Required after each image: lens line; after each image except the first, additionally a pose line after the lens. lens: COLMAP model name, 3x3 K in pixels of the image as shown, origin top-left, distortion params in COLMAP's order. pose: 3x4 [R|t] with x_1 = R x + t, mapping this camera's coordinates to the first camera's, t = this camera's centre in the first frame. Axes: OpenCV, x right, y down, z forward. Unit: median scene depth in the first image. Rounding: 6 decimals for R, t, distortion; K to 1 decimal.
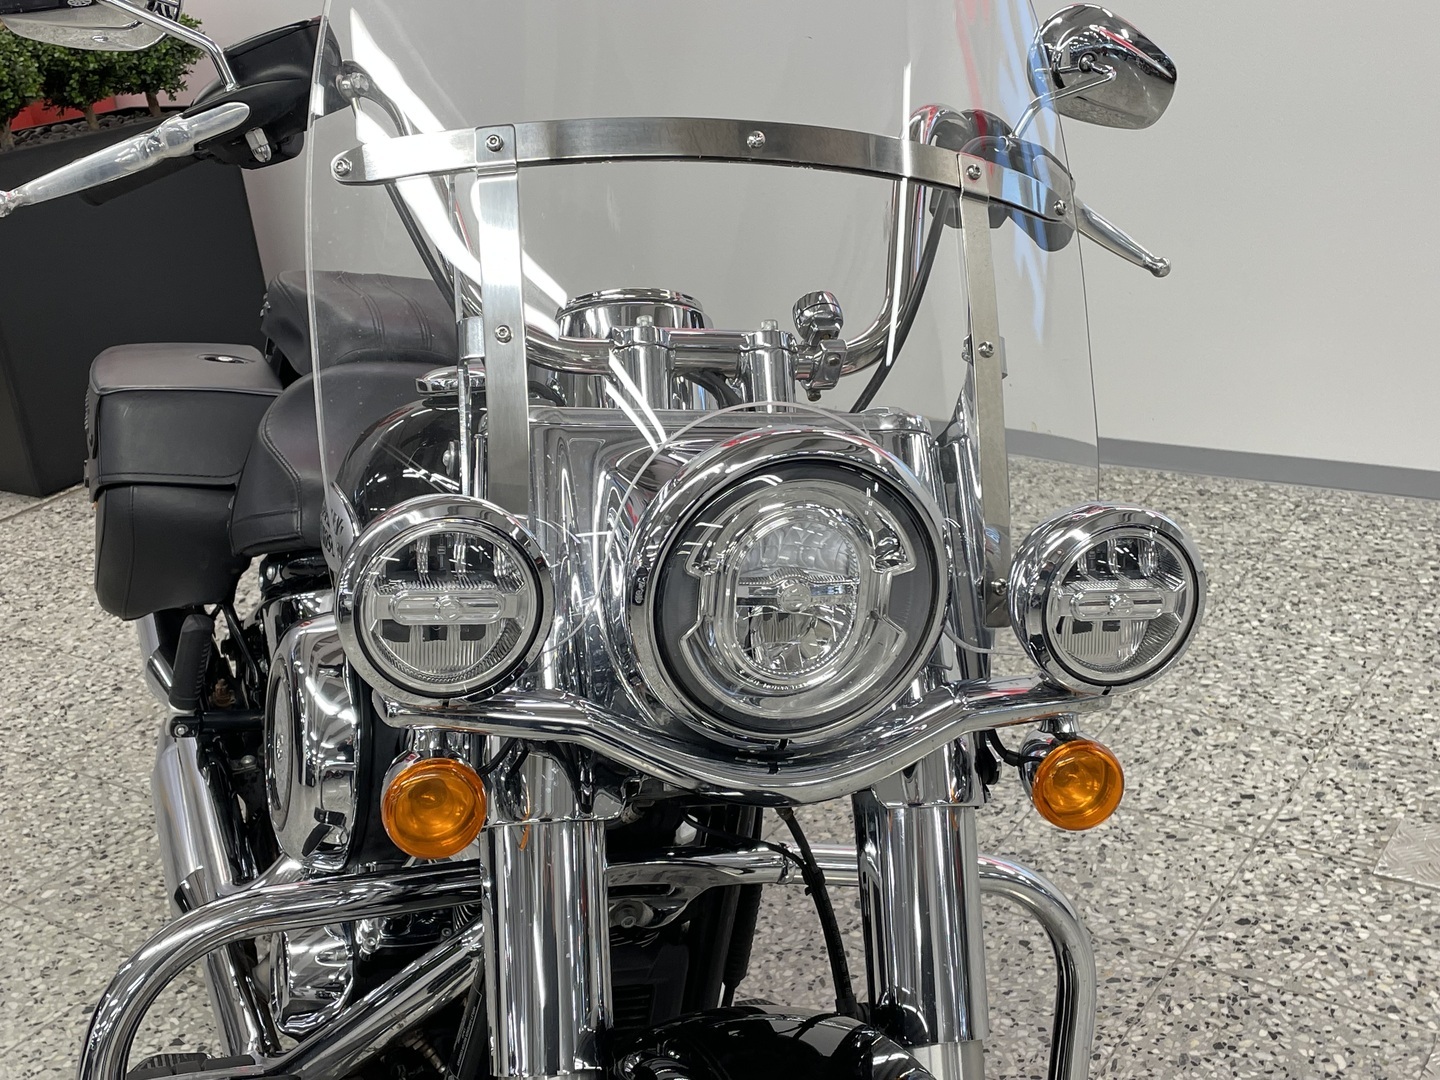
lens RADIAL K [[1684.8, 0, 719.6], [0, 1684.8, 481.3], [0, 0, 1]] dist [-0.014327, 0.032368]
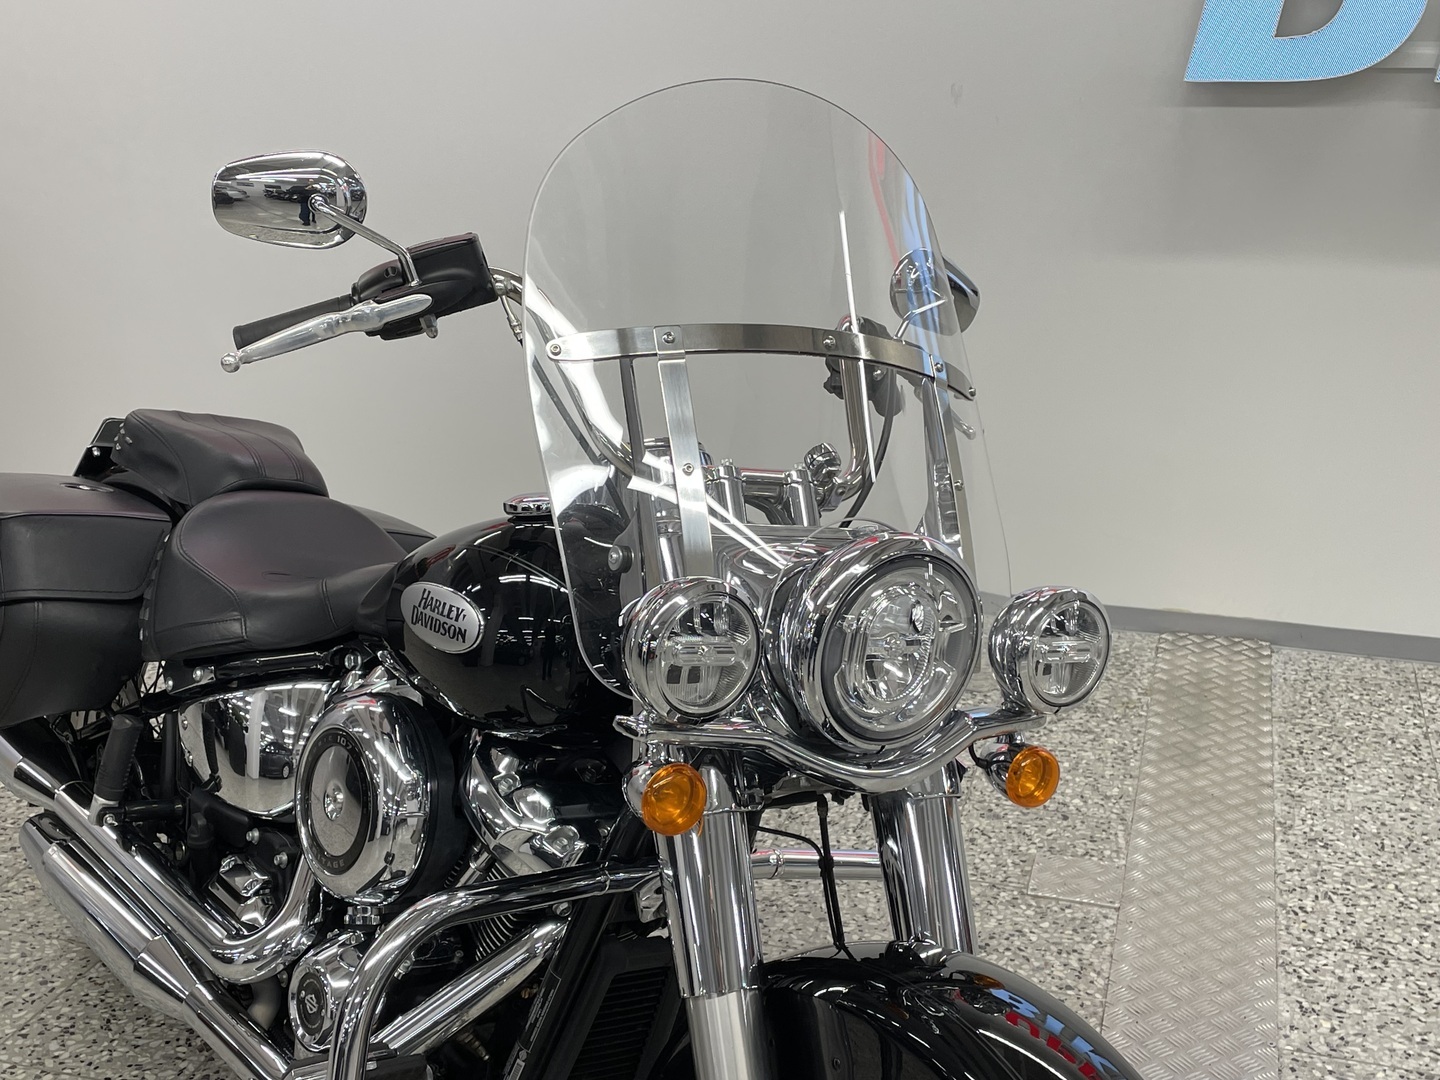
lens RADIAL K [[1721.6, 0, 713.6], [0, 1721.6, 525.3], [0, 0, 1]] dist [0.119442, -0.184144]
pose [[0.935647, 0.007322, 0.352861, -0.335998], [0.013750, 0.998269, -0.057176, 0.023507], [-0.352669, 0.058348, 0.933927, -0.197347]]
